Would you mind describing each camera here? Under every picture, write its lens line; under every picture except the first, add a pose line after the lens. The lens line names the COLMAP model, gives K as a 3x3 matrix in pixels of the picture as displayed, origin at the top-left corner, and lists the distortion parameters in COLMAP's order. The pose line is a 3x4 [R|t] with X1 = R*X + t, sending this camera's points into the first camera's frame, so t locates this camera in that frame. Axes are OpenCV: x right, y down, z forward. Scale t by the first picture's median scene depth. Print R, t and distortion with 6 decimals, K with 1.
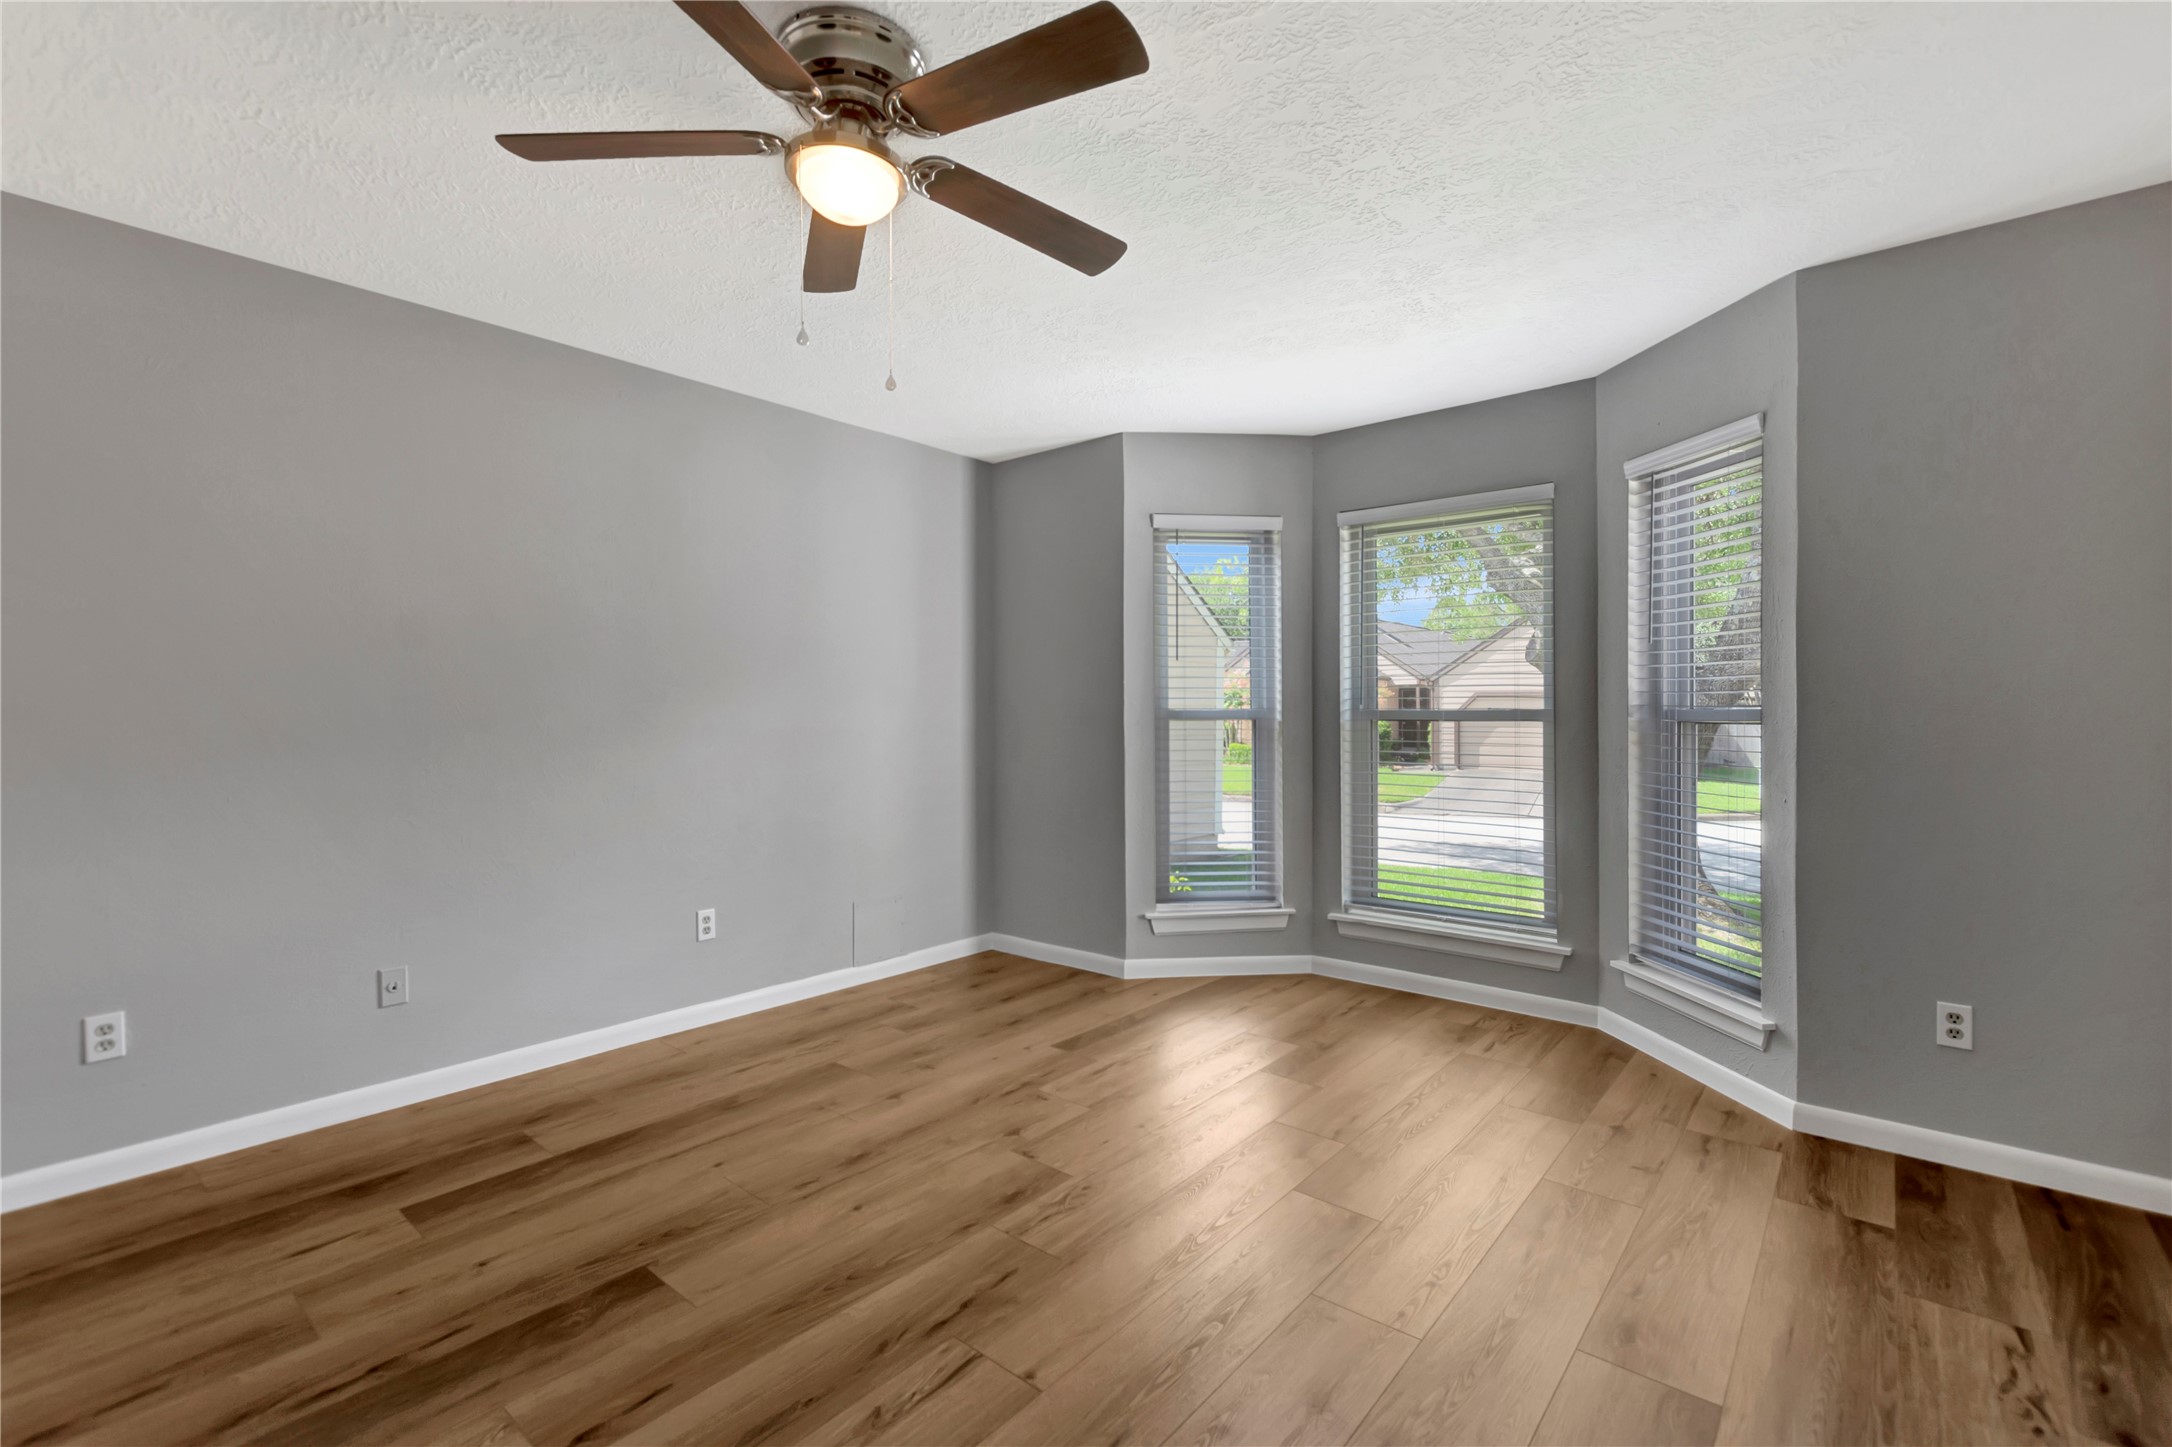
lens RADIAL K [[969.8, 0, 1103.9], [0, 969.8, 738.2], [0, 0, 1]] dist [0.013358, -0.008285]
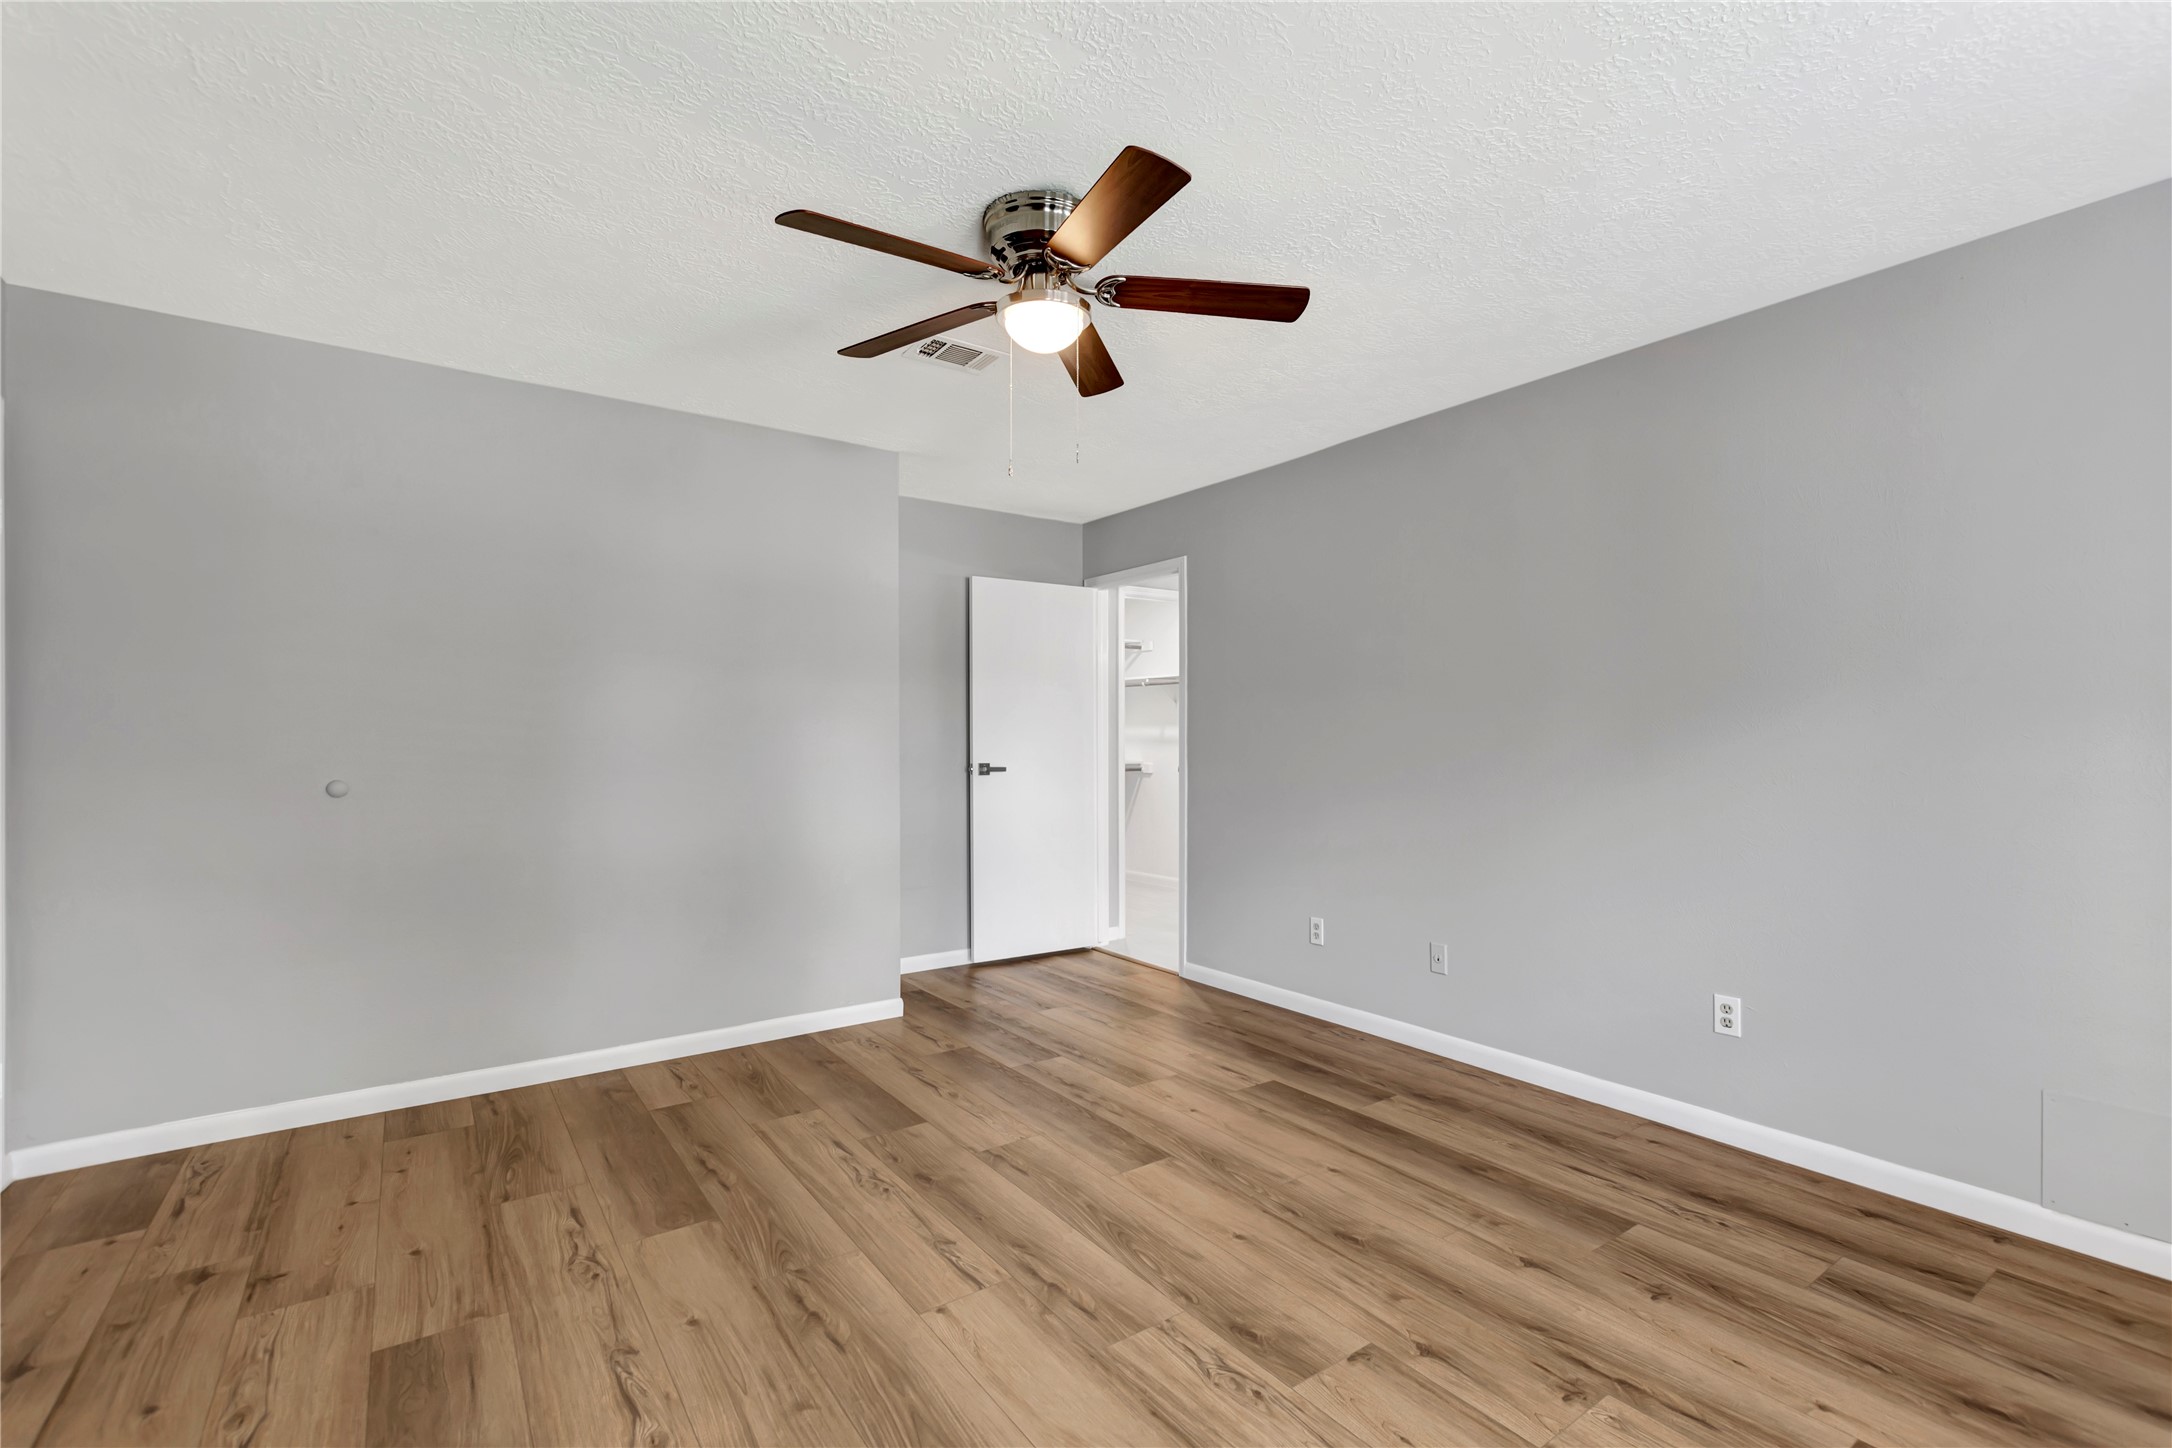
lens RADIAL K [[969.8, 0, 1103.9], [0, 969.8, 738.7], [0, 0, 1]] dist [0.013358, -0.008285]
pose [[-0.270629, -0.002861, -0.962679, 0.712693], [-0.028377, 0.999585, 0.005007, -0.030757], [0.962265, 0.028673, -0.270598, 1.061342]]
